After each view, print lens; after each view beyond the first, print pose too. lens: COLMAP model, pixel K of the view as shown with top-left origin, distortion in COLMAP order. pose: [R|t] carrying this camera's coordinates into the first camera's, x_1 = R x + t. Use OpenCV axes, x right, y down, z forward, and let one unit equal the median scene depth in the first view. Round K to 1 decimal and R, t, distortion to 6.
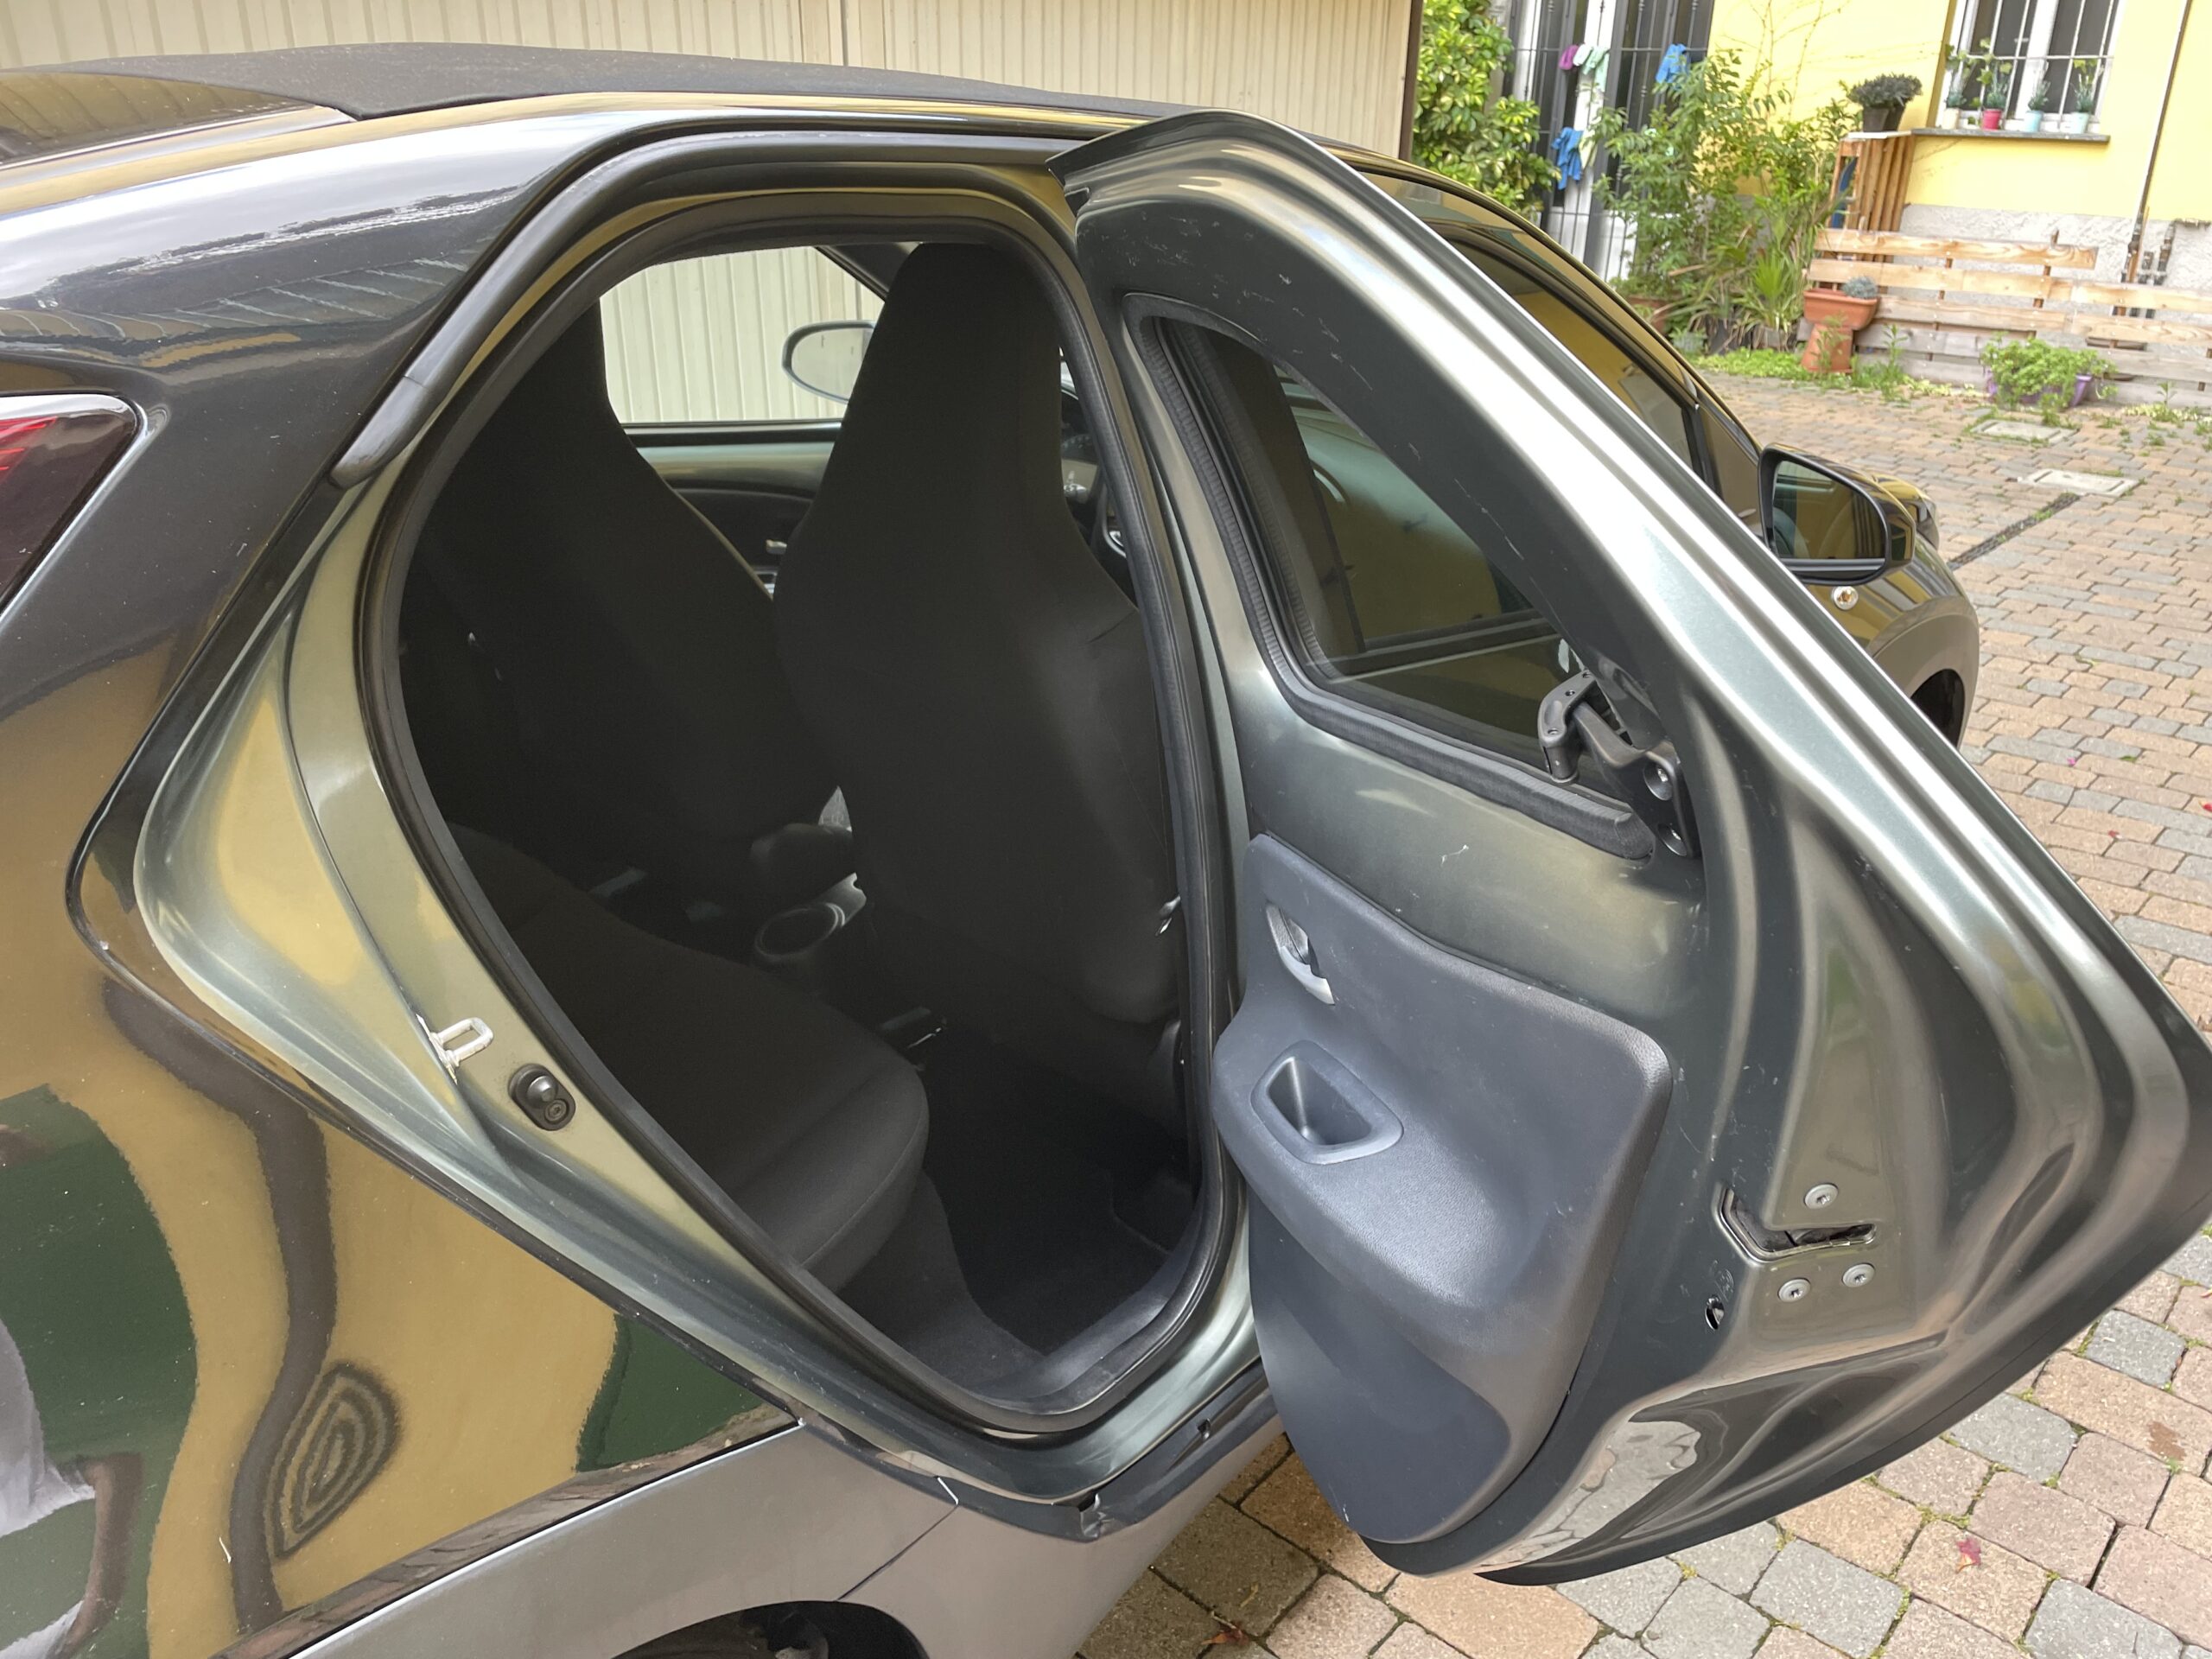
lens RADIAL K [[1674.3, 0, 1114.7], [0, 1674.3, 821.2], [0, 0, 1]] dist [0.085119, -0.104593]
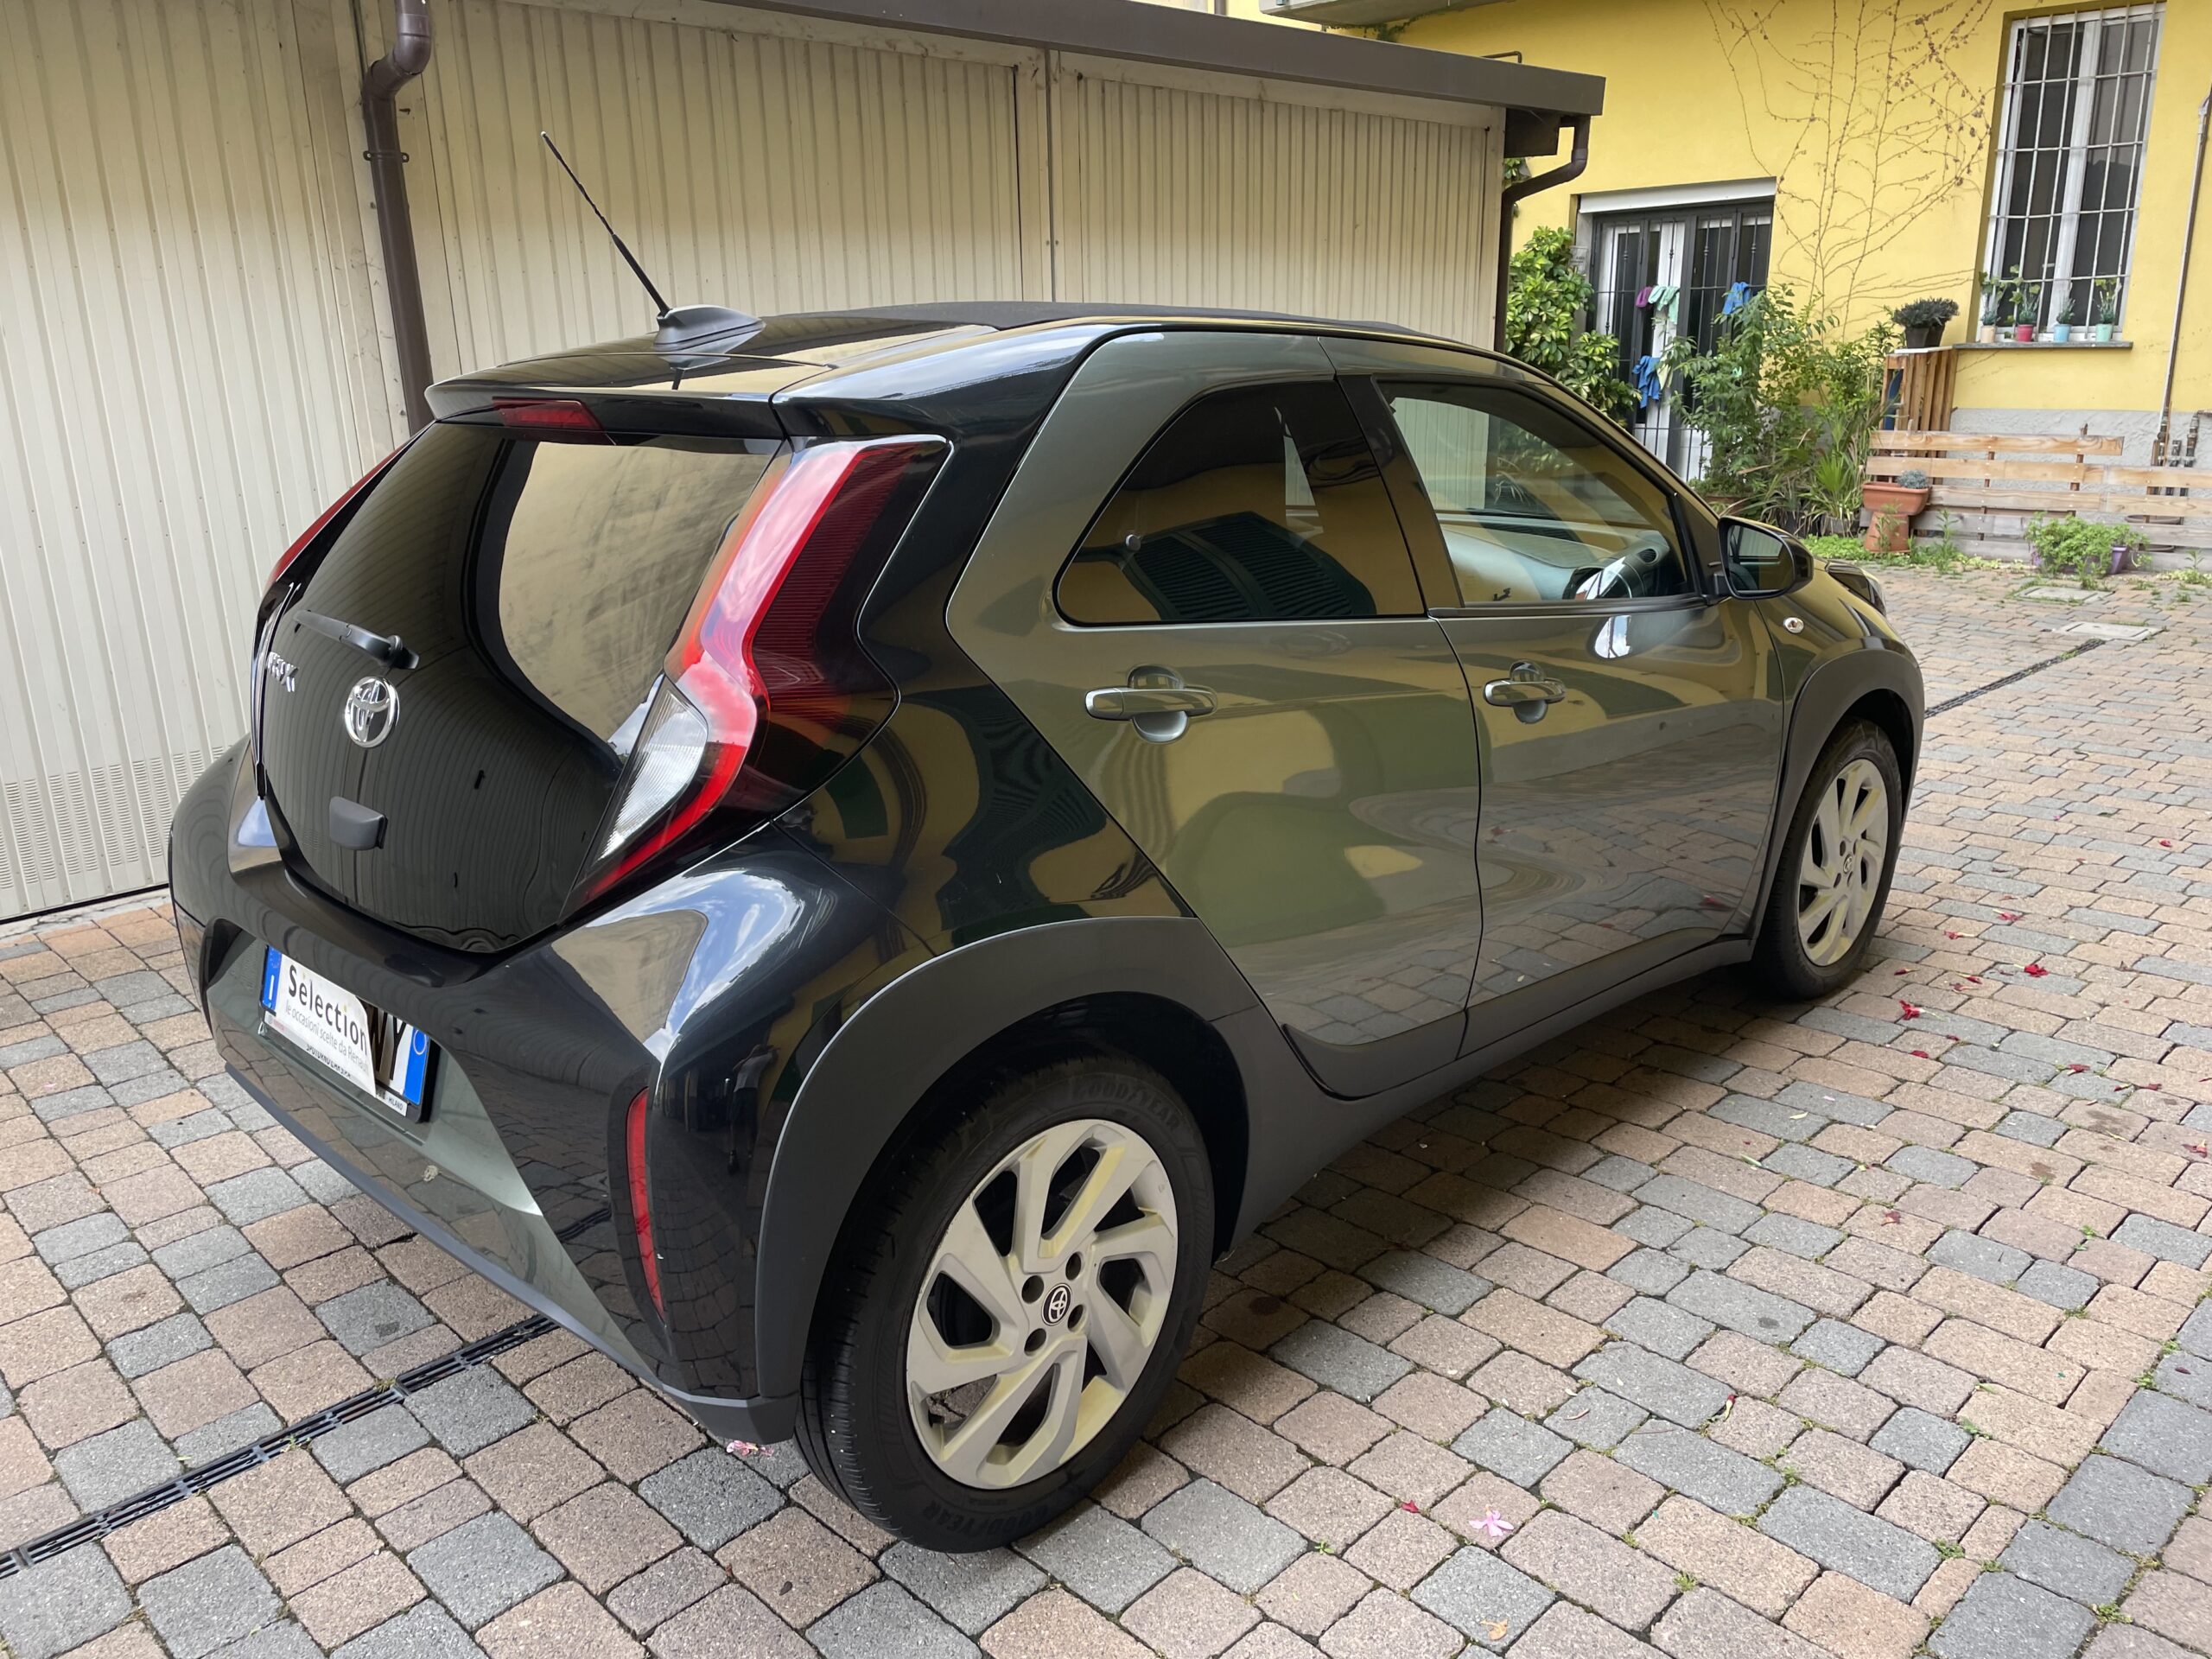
lens RADIAL K [[1674.3, 0, 1114.8], [0, 1674.3, 820.8], [0, 0, 1]] dist [0.085119, -0.104593]
pose [[0.997532, -0.015112, -0.068564, -0.015950], [0.005839, 0.991034, -0.133485, 0.058064], [0.069967, 0.132756, 0.988676, -0.121480]]
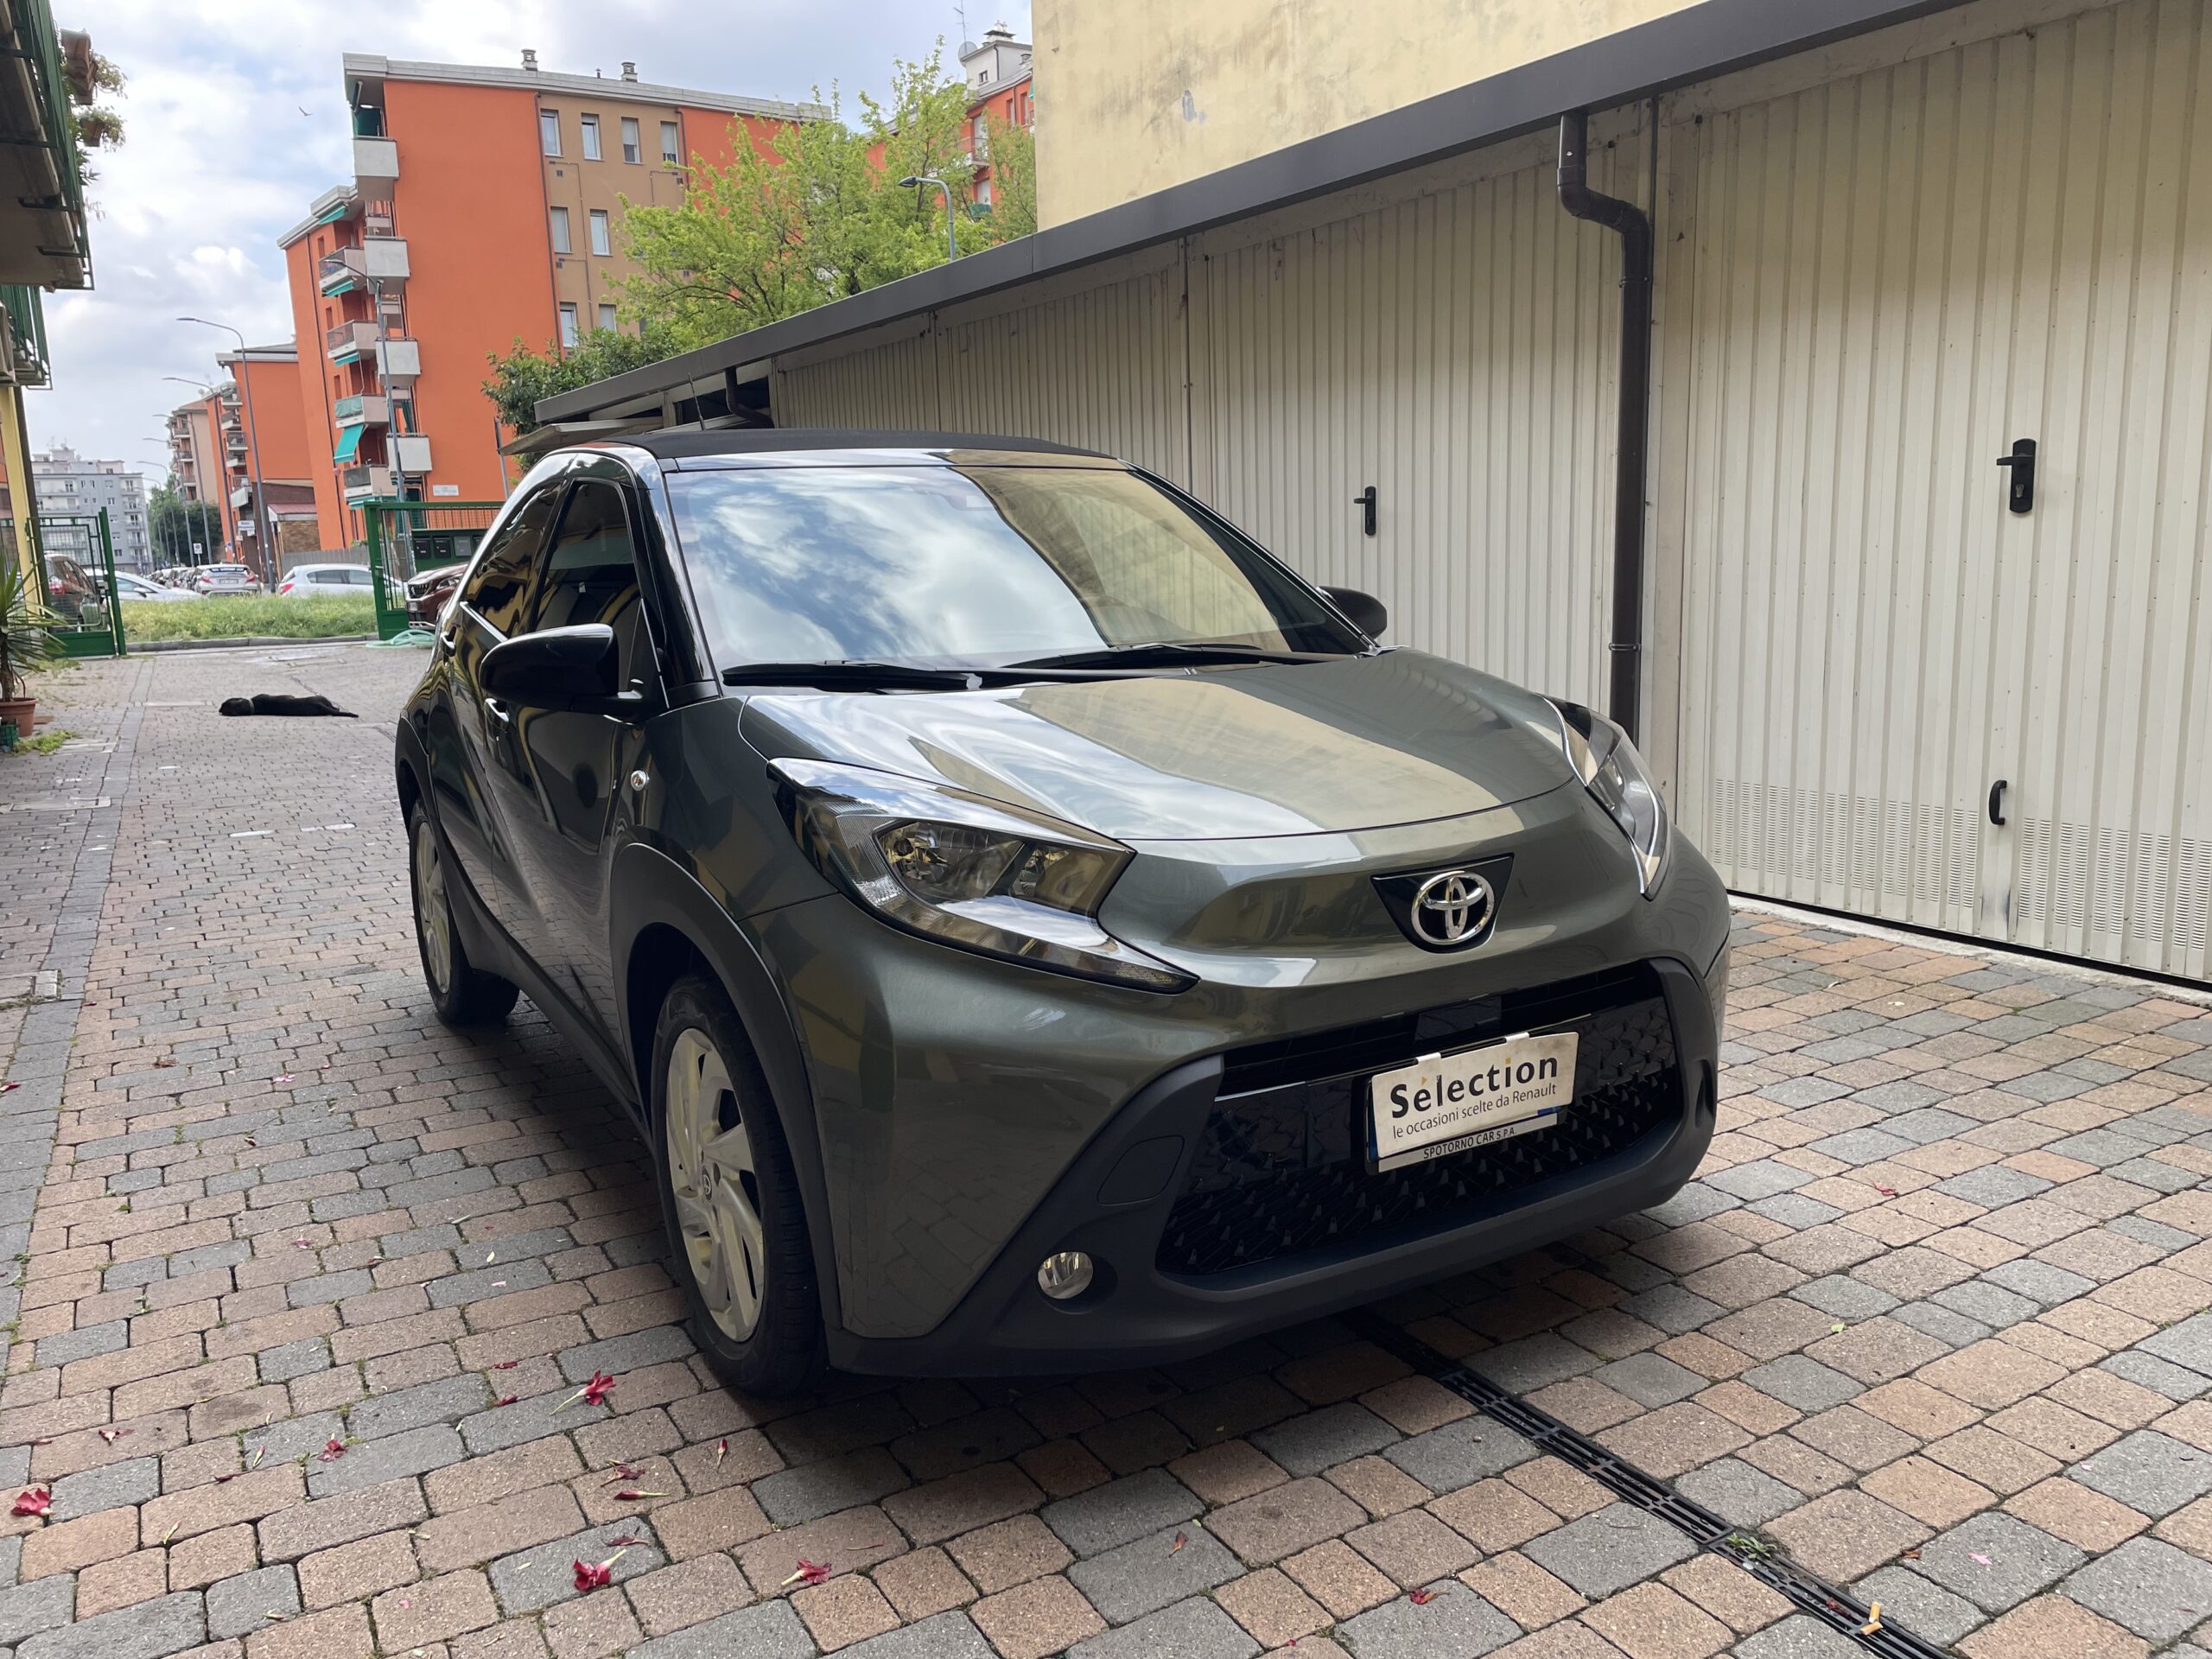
lens RADIAL K [[1674.3, 0, 1127.0], [0, 1674.3, 825.8], [0, 0, 1]] dist [0.085119, -0.104593]
pose [[-0.306516, 0.158291, -0.938612, 0.356048], [-0.358760, 0.894145, 0.267949, -0.133680], [0.881669, 0.418867, -0.217281, 0.386522]]
